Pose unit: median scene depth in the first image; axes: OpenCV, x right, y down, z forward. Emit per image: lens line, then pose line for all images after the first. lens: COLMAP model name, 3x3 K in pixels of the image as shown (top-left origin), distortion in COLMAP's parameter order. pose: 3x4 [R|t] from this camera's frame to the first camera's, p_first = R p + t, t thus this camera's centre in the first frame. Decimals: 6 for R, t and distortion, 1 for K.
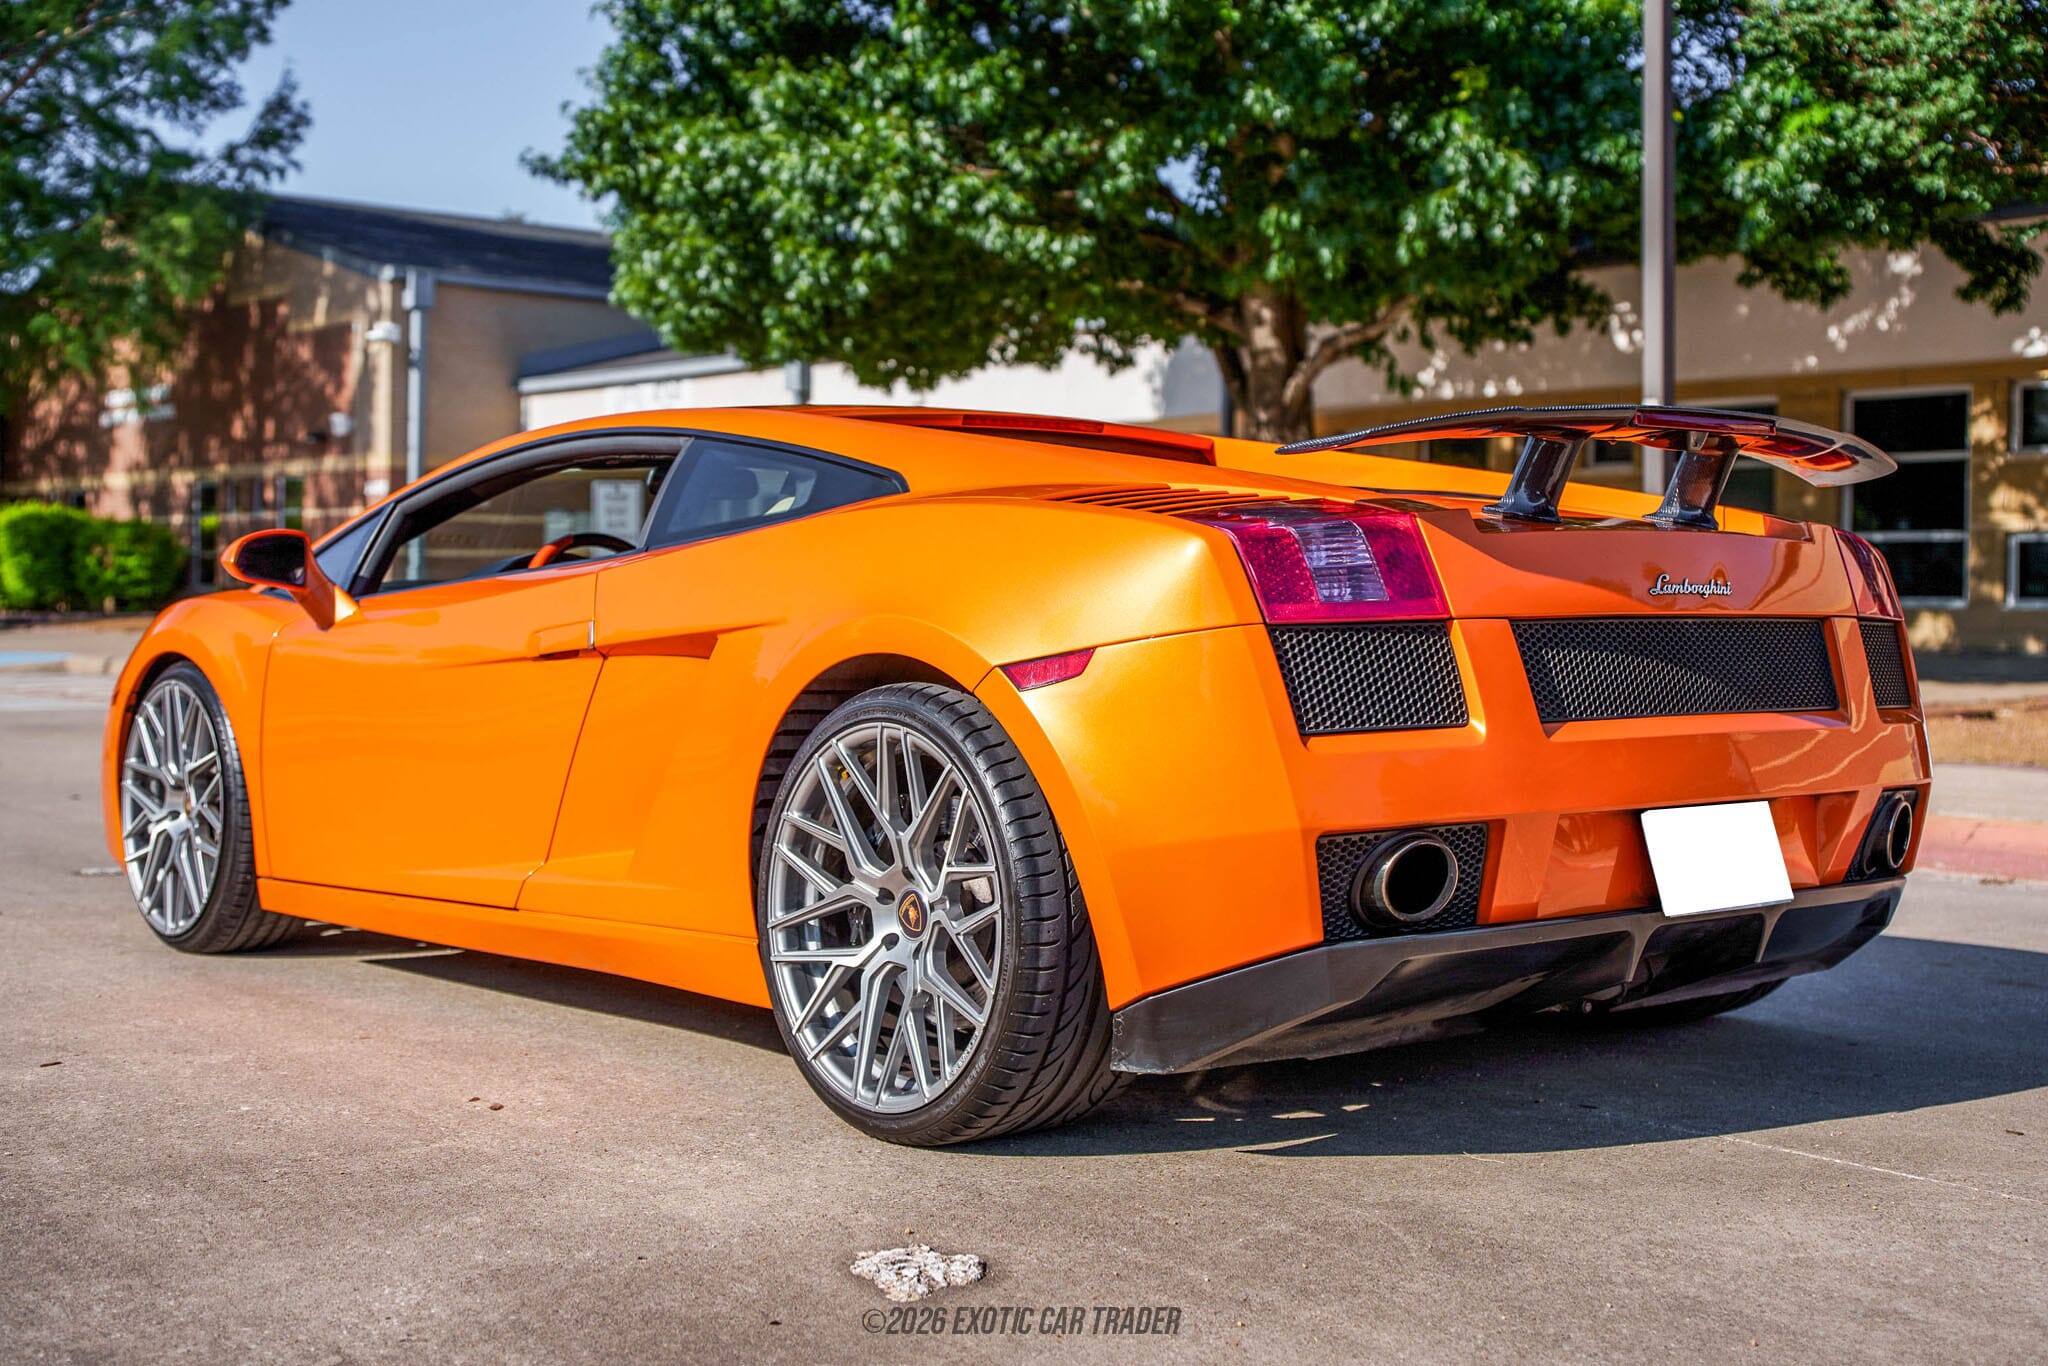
lens RADIAL K [[2541.1, 0, 1024.0], [0, 2541.1, 683.0], [0, 0, 1]] dist [-0.078775, -0.014633]
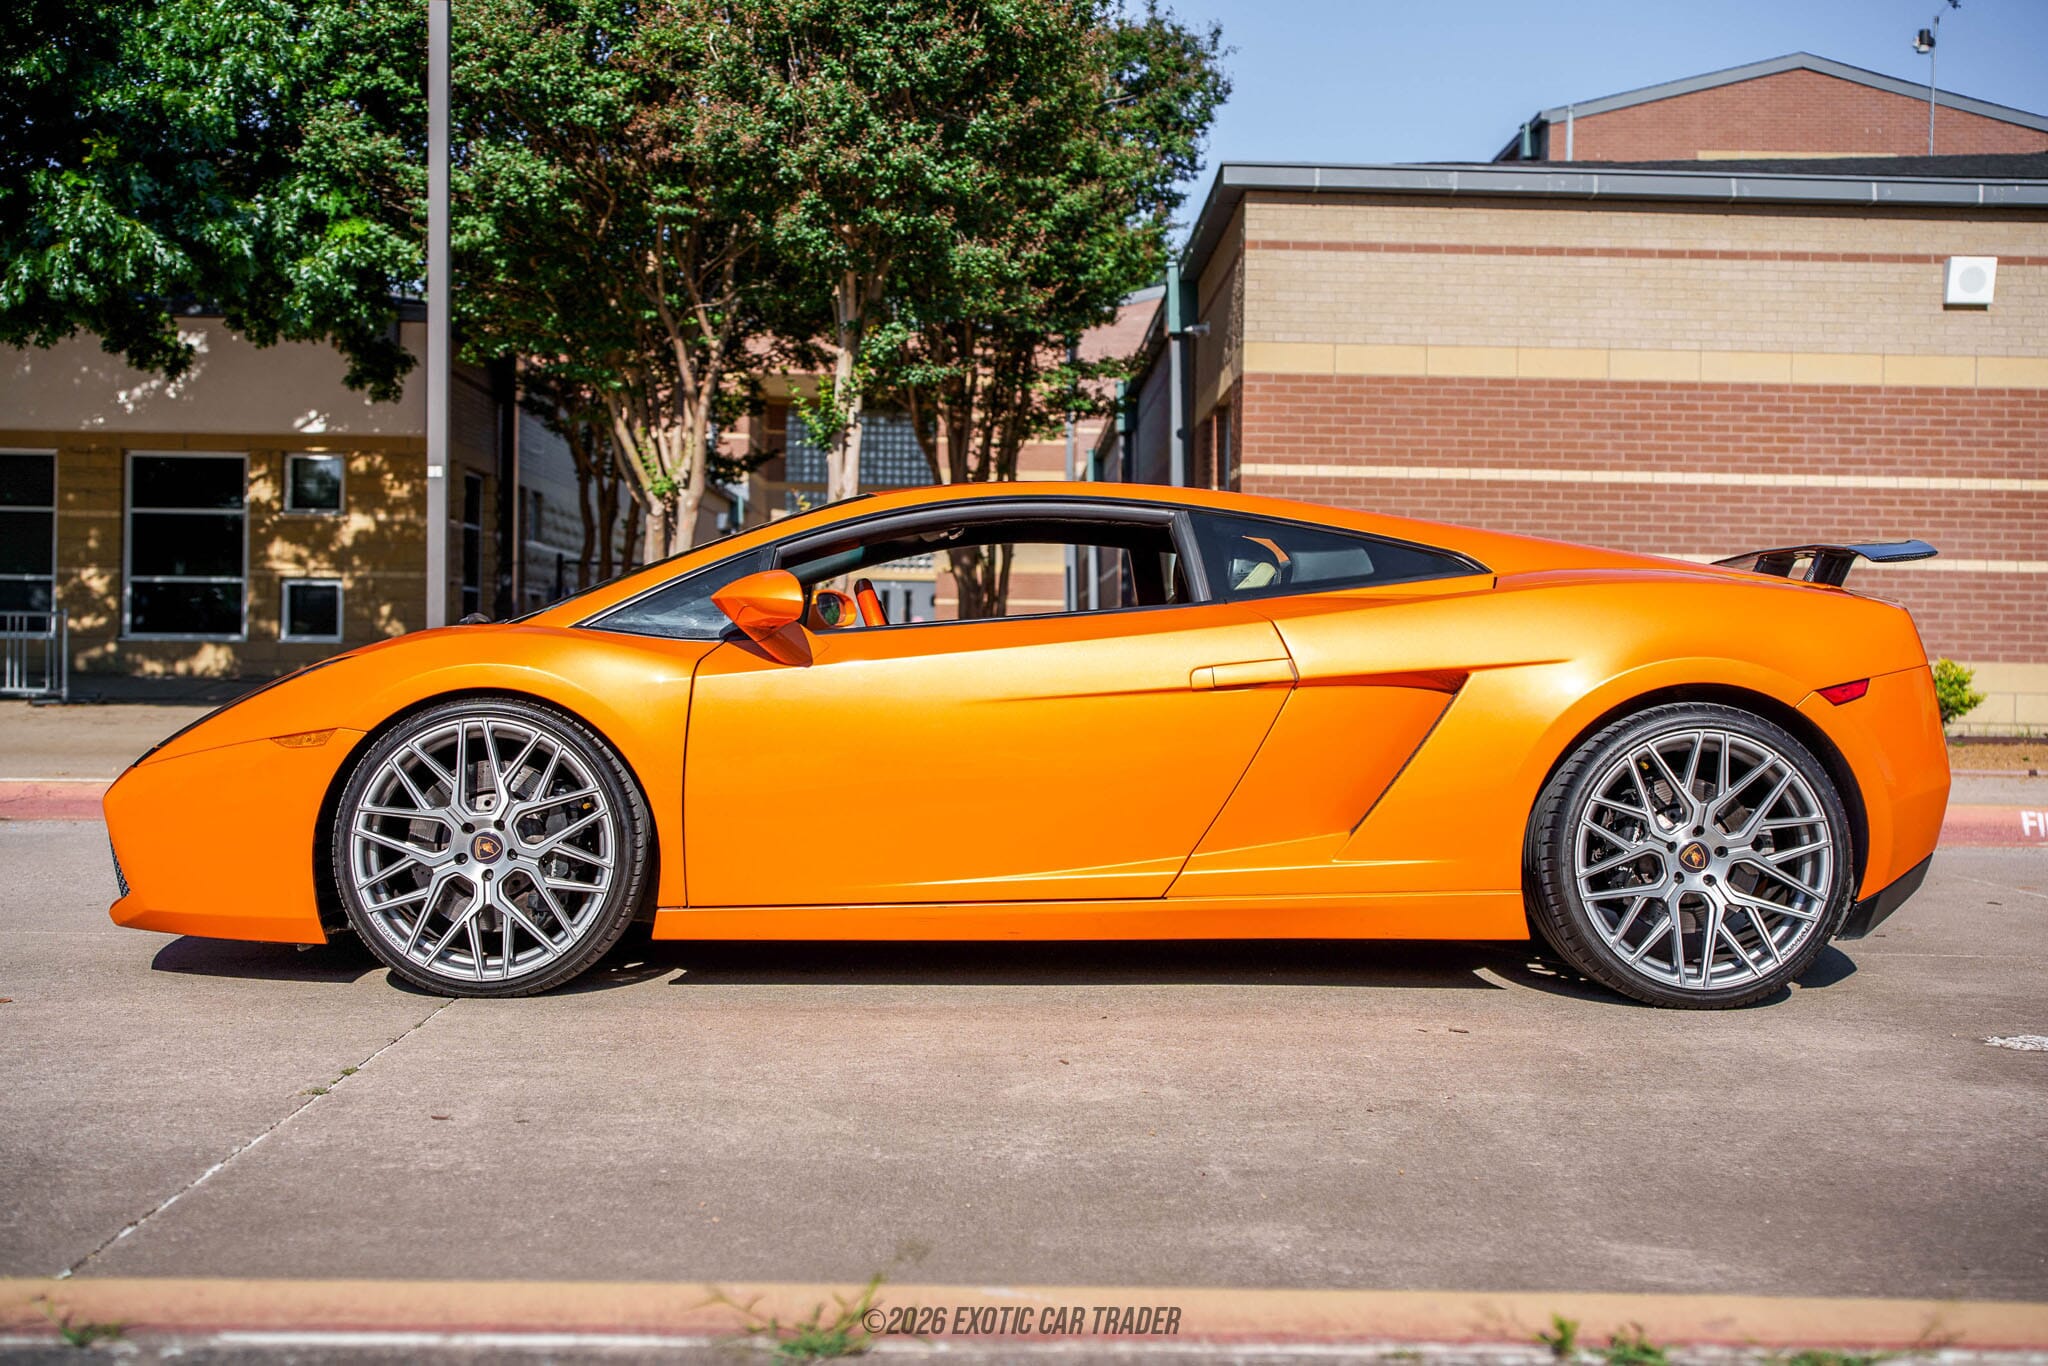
lens RADIAL K [[2175.7, 0, 1024.0], [0, 2175.7, 683.0], [0, 0, 1]] dist [0.007573, 0.014775]
pose [[0.609278, -0.006616, 0.792929, -1.192523], [0.013786, 0.999902, -0.002250, -0.014470], [-0.792837, 0.012302, 0.609309, 0.468282]]
